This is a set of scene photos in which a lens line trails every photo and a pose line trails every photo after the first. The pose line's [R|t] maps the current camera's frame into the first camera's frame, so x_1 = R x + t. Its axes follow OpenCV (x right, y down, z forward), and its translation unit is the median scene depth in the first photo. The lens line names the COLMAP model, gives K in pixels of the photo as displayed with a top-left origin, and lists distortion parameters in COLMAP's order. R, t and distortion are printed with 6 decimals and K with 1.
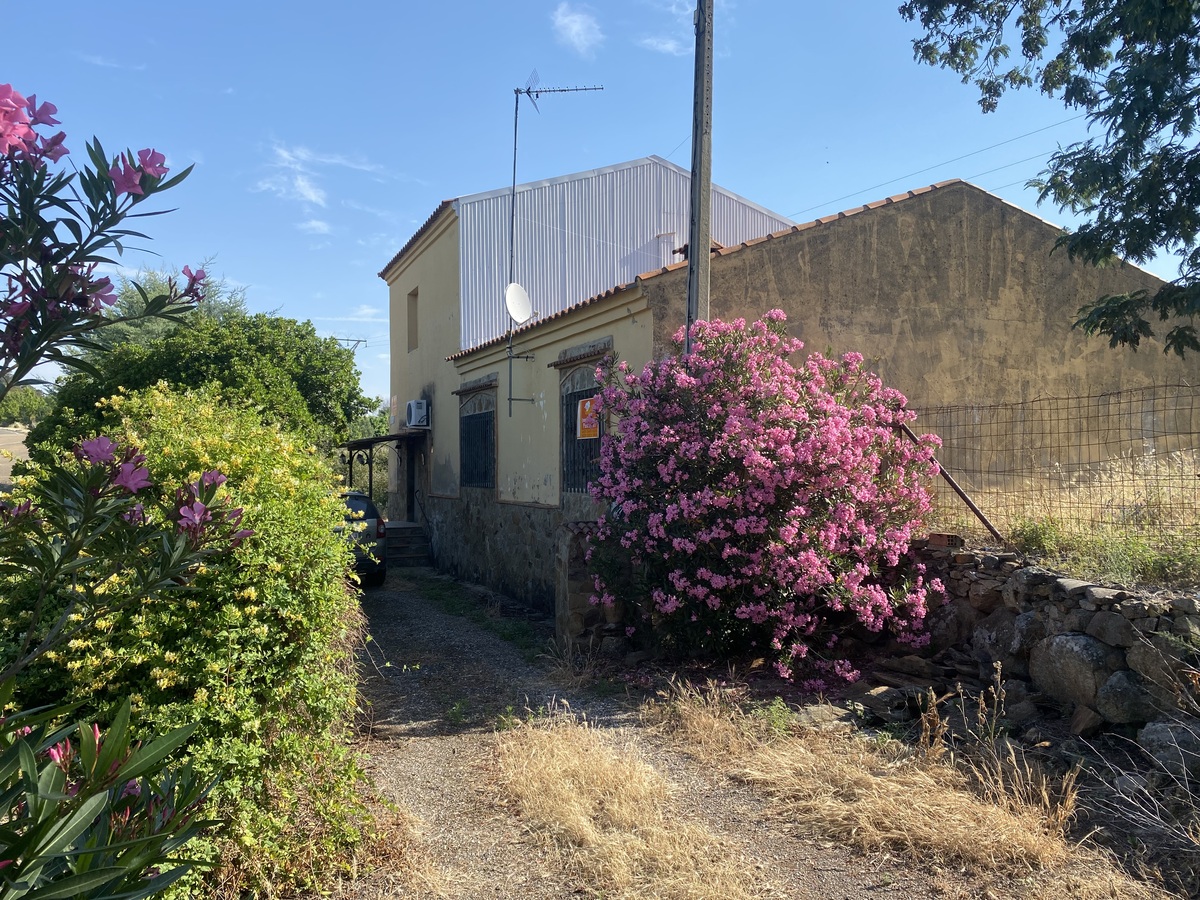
lens RADIAL K [[927.6, 0, 600.0], [0, 927.6, 450.0], [0, 0, 1]] dist [0.043844, -0.036492]
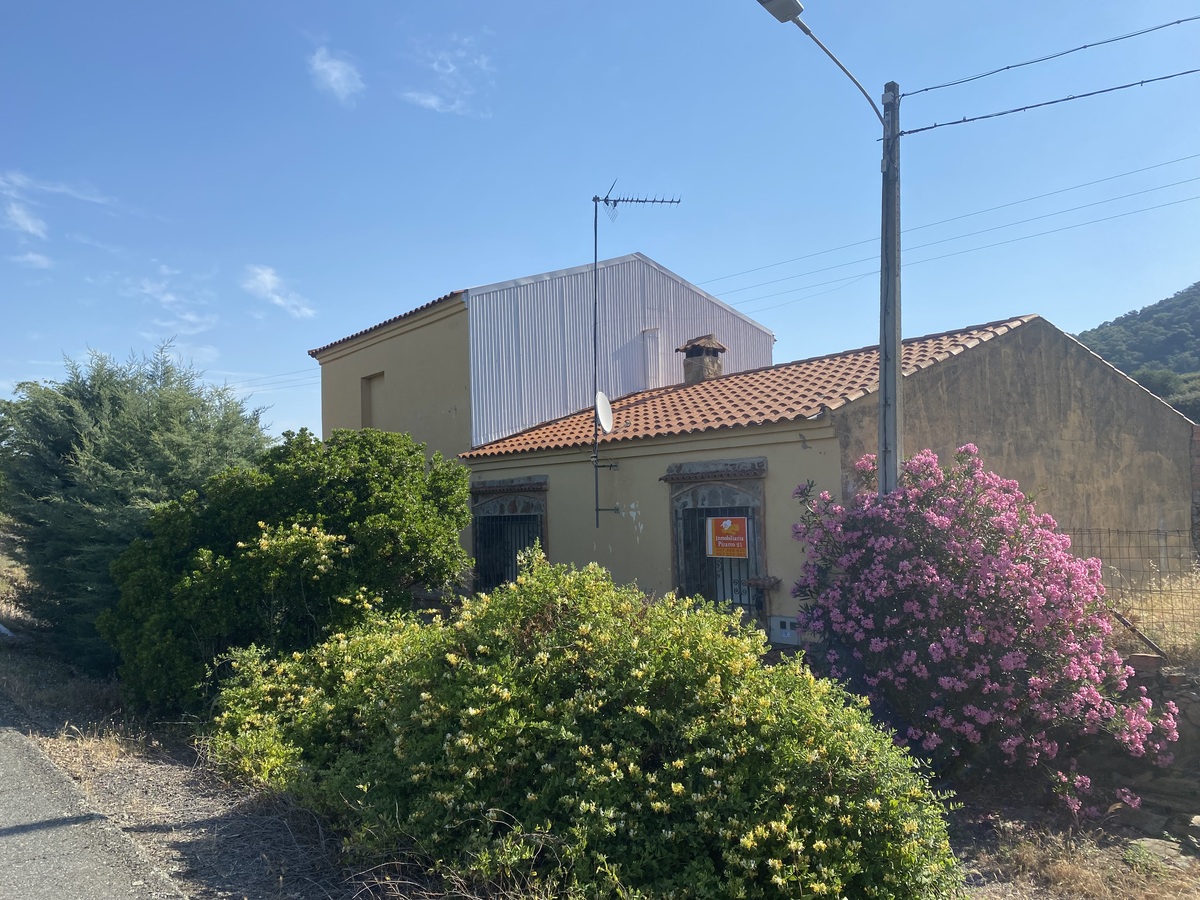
lens RADIAL K [[927.6, 0, 600.0], [0, 927.6, 450.0], [0, 0, 1]] dist [0.043844, -0.036492]
pose [[0.964815, -0.002060, 0.262923, -0.403862], [0.016116, 0.998552, -0.051316, -0.078454], [-0.262437, 0.053748, 0.963451, 0.070095]]
